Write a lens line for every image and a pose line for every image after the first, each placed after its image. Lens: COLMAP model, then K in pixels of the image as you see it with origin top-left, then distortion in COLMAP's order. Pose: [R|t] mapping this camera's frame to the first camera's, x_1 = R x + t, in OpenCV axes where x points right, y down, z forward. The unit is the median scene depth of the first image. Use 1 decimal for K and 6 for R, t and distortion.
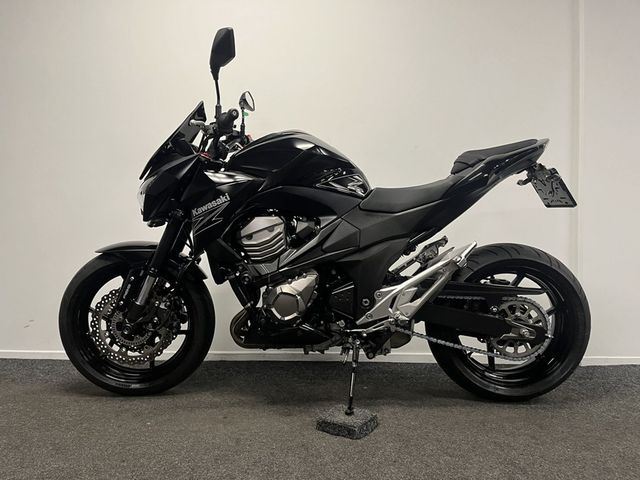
lens RADIAL K [[490.7, 0, 320.0], [0, 490.7, 240.0], [0, 0, 1]] dist [0.045248, -0.002820]
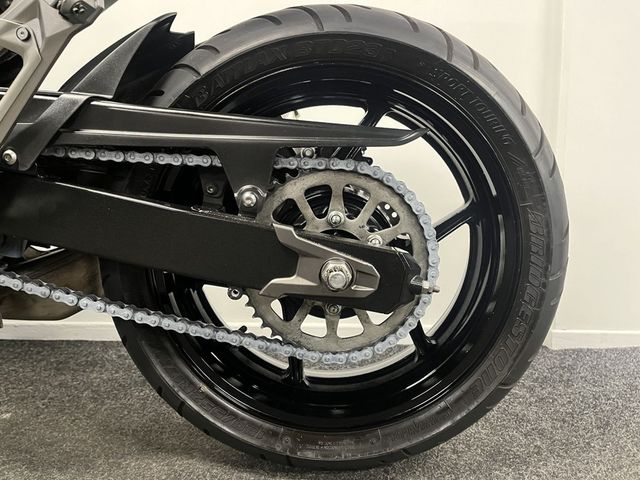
lens RADIAL K [[490.7, 0, 320.0], [0, 490.7, 240.0], [0, 0, 1]] dist [0.045248, -0.002820]
pose [[0.999981, 0.002976, 0.005431, 0.394187], [-0.003425, 0.996406, 0.084637, 0.141036], [-0.005159, -0.084654, 0.996397, 0.702754]]
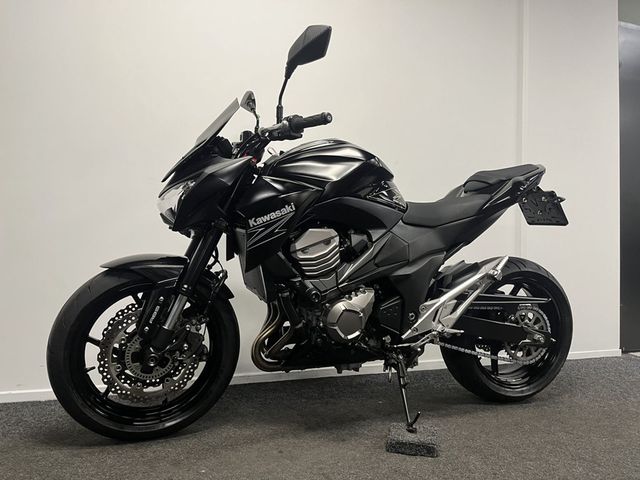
lens RADIAL K [[490.7, 0, 320.0], [0, 490.7, 240.0], [0, 0, 1]] dist [0.045248, -0.002820]
pose [[0.940309, 0.011862, 0.340114, -0.417230], [-0.005689, 0.999801, -0.019140, -0.007990], [-0.340273, 0.016063, 0.940189, 0.119627]]
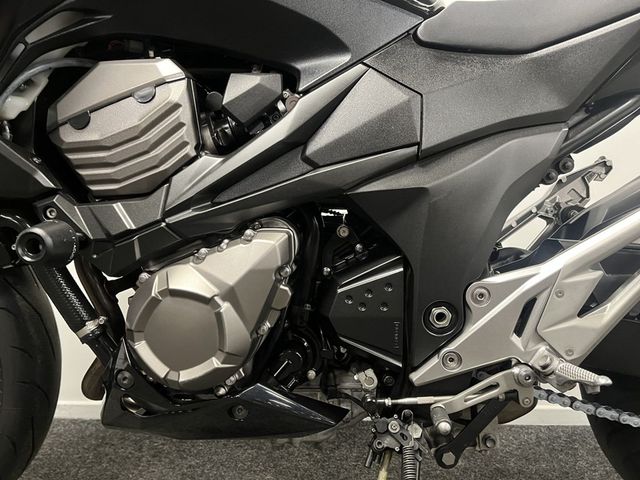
lens RADIAL K [[500.6, 0, 320.0], [0, 500.6, 240.0], [0, 0, 1]] dist [0.013995, -0.001192]
pose [[0.998973, -0.011980, -0.043688, 0.027301], [0.012398, 0.999880, 0.009305, 0.069462], [0.043571, -0.009837, 0.999002, 0.650021]]
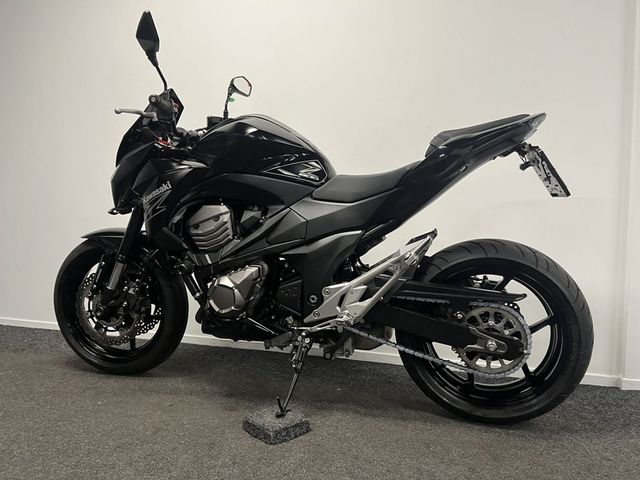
lens RADIAL K [[488.9, 0, 320.0], [0, 488.9, 240.0], [0, 0, 1]] dist [0.035041, -0.000780]
pose [[0.964826, 0.025865, -0.261612, 0.338825], [-0.018309, 0.999343, 0.031279, -0.013173], [0.262249, -0.025389, 0.964666, 0.115885]]
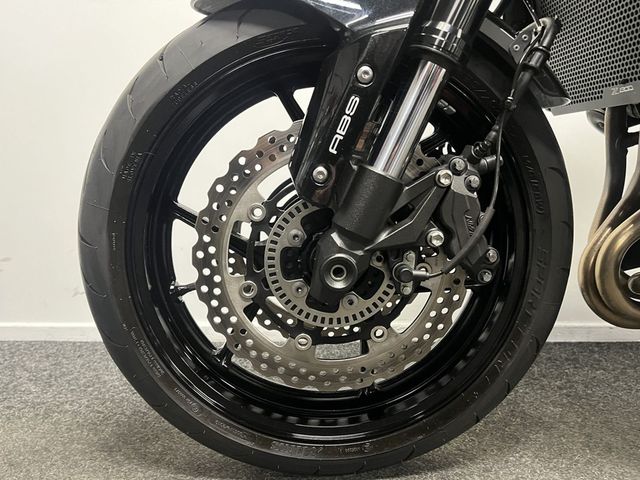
lens RADIAL K [[490.7, 0, 320.0], [0, 490.7, 240.0], [0, 0, 1]] dist [0.045248, -0.002820]
pose [[0.999709, -0.006021, 0.023360, -0.413680], [0.003997, 0.996309, 0.085743, 0.142761], [-0.023790, -0.085625, 0.996043, 0.748257]]
